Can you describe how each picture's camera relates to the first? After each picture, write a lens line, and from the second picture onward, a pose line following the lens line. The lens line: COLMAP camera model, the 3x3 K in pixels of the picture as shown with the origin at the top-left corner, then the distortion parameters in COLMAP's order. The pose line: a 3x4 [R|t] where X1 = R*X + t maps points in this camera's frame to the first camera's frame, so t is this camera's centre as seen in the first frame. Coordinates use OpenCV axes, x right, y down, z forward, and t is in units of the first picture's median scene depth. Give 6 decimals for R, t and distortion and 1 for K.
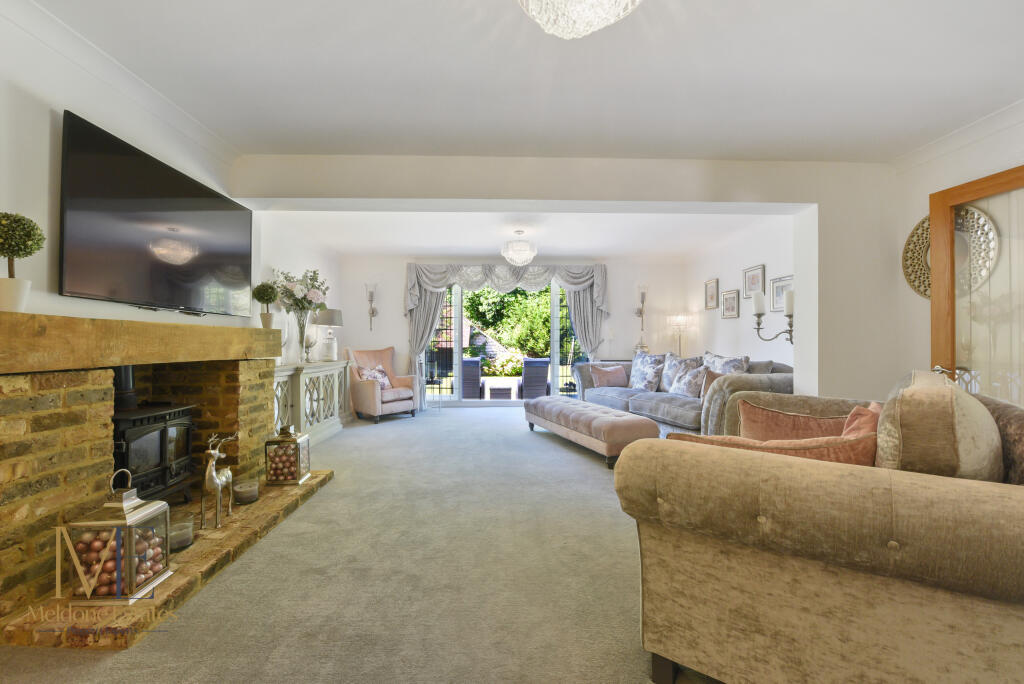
lens RADIAL K [[448.1, 0, 512.0], [0, 448.1, 342.0], [0, 0, 1]] dist [-0.000615, -0.000151]
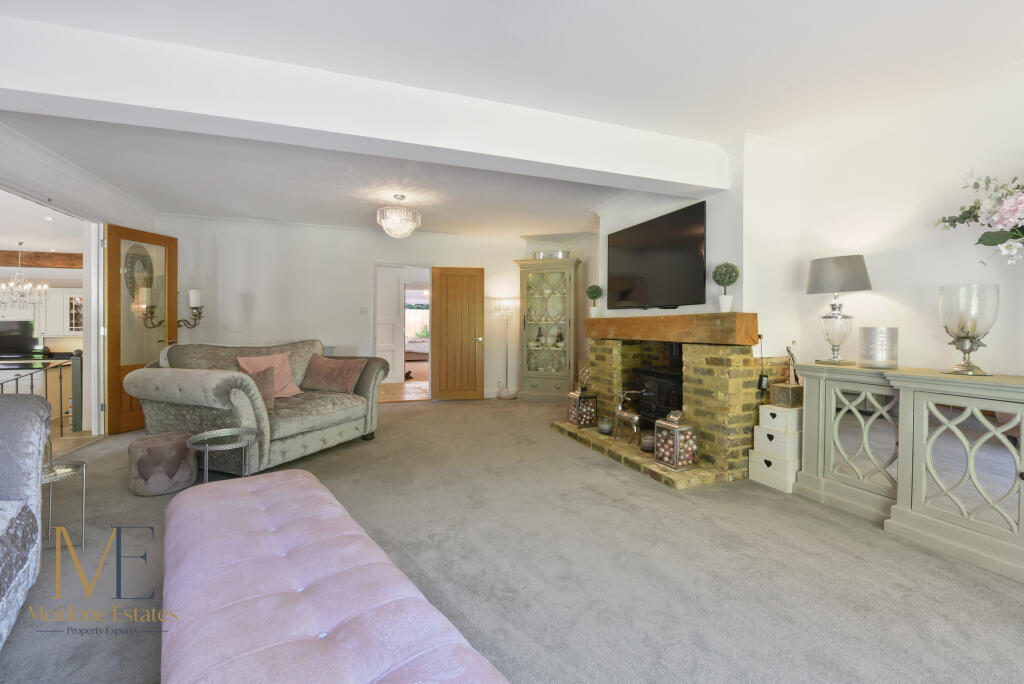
lens RADIAL K [[448.1, 0, 512.0], [0, 448.1, 342.0], [0, 0, 1]] dist [-0.000615, -0.000151]
pose [[-0.950912, 0.005830, -0.309406, 0.203545], [-0.003064, 0.999596, 0.028252, 0.007211], [0.309445, 0.027813, -0.950510, 2.304546]]
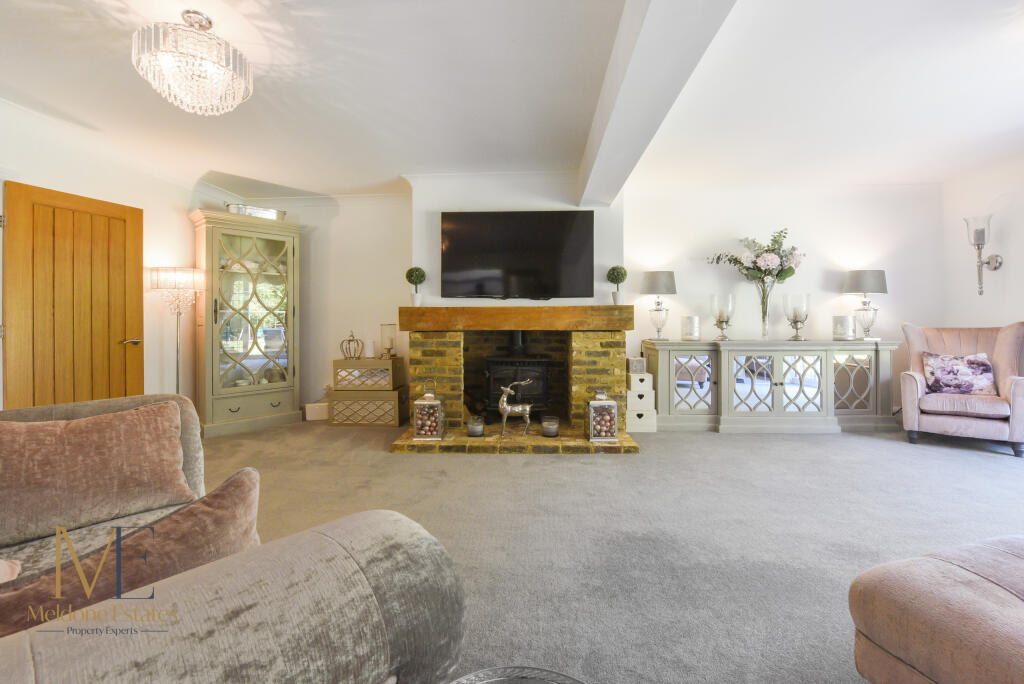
lens RADIAL K [[445.0, 0, 510.3], [0, 445.0, 321.4], [0, 0, 1]] dist [-0.001516, -0.000350]
pose [[-0.077884, 0.007023, -0.996938, 0.825221], [0.008233, 0.999946, 0.006401, 0.002715], [0.996928, -0.007709, -0.077937, 1.078074]]
